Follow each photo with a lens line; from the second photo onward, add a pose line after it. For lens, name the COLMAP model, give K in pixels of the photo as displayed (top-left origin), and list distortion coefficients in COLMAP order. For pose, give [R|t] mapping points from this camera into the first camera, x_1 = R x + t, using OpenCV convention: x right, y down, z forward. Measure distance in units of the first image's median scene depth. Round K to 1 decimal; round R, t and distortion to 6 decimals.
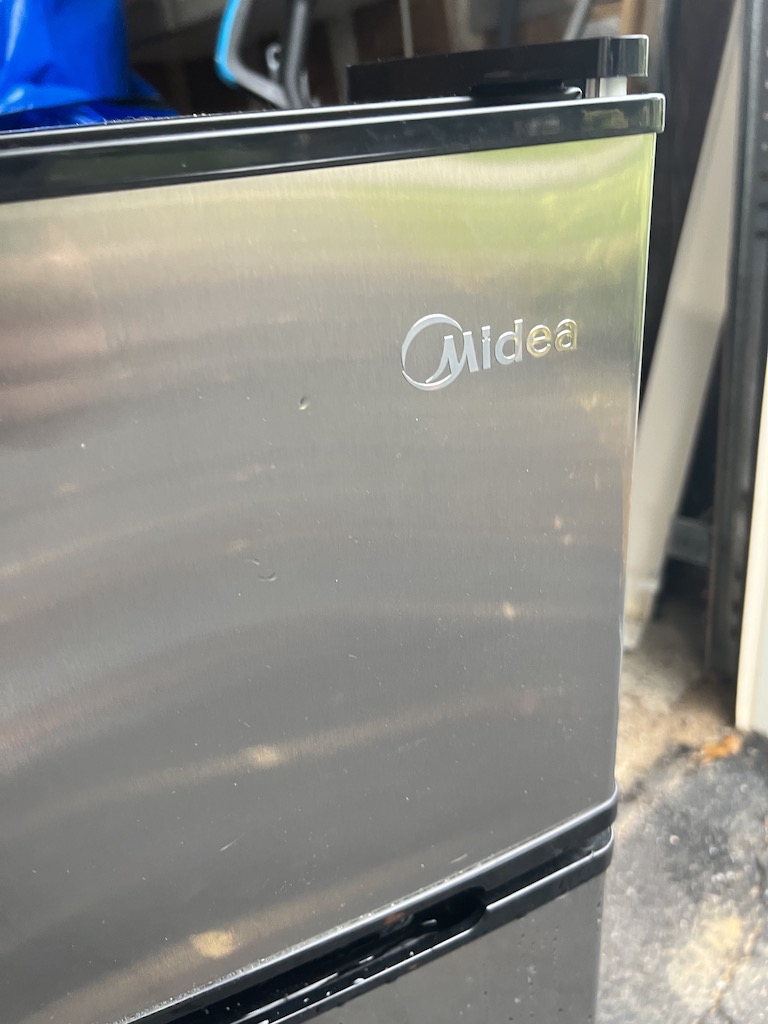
lens RADIAL K [[801.4, 0, 384.0], [0, 801.4, 512.0], [0, 0, 1]] dist [-0.000936, -0.017661]
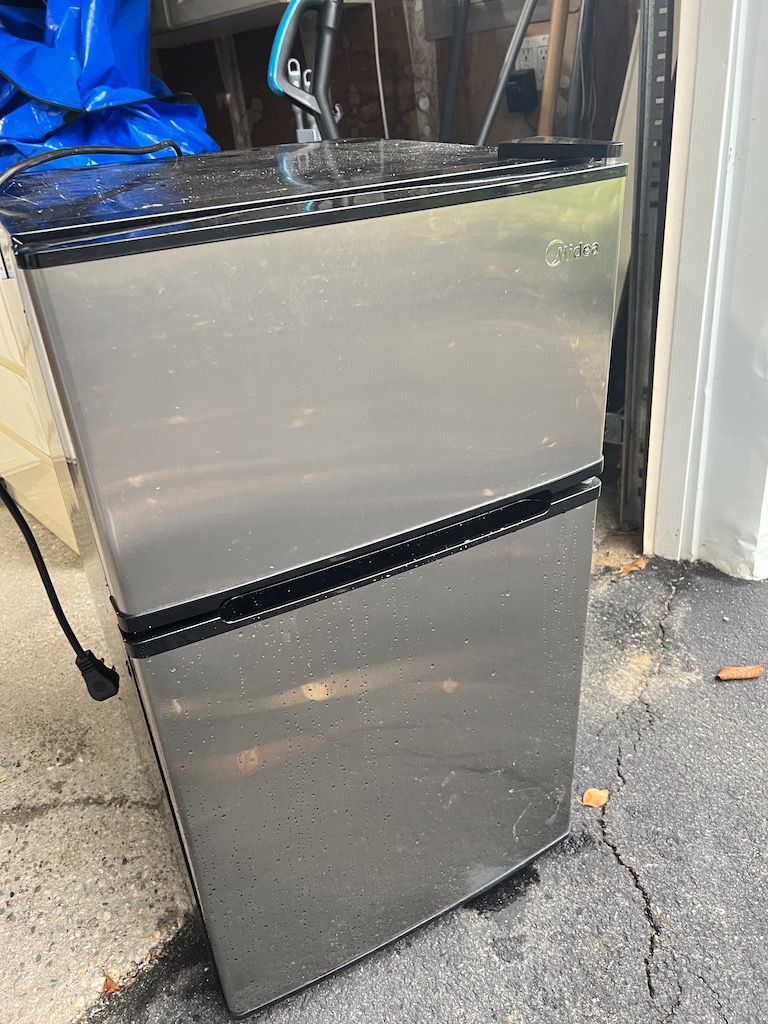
lens RADIAL K [[790.5, 0, 368.9], [0, 790.5, 499.5], [0, 0, 1]] dist [0.008605, -0.035628]
pose [[0.994979, -0.034365, 0.093999, -0.190330], [0.031616, 0.999032, 0.030579, 0.123787], [-0.094959, -0.027453, 0.995103, -0.383139]]
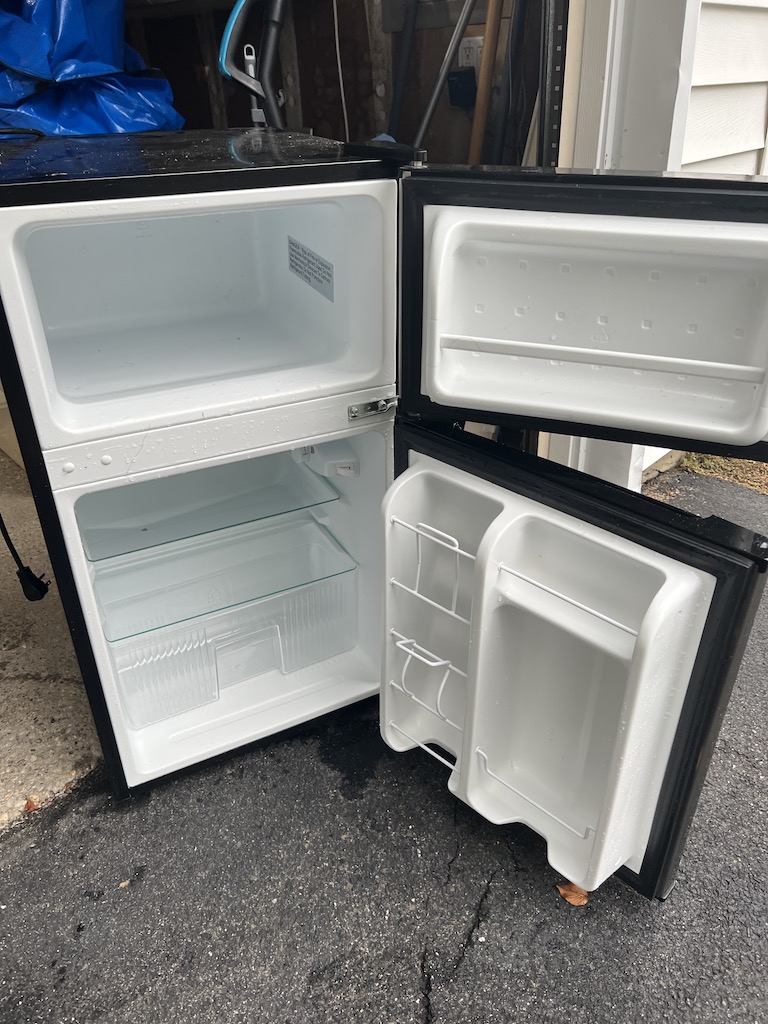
lens RADIAL K [[801.4, 0, 384.0], [0, 801.4, 512.0], [0, 0, 1]] dist [-0.000936, -0.017661]
pose [[0.992868, 0.018021, 0.117853, -0.053229], [-0.026073, 0.997403, 0.067142, 0.197281], [-0.116337, -0.069736, 0.990759, -0.644522]]
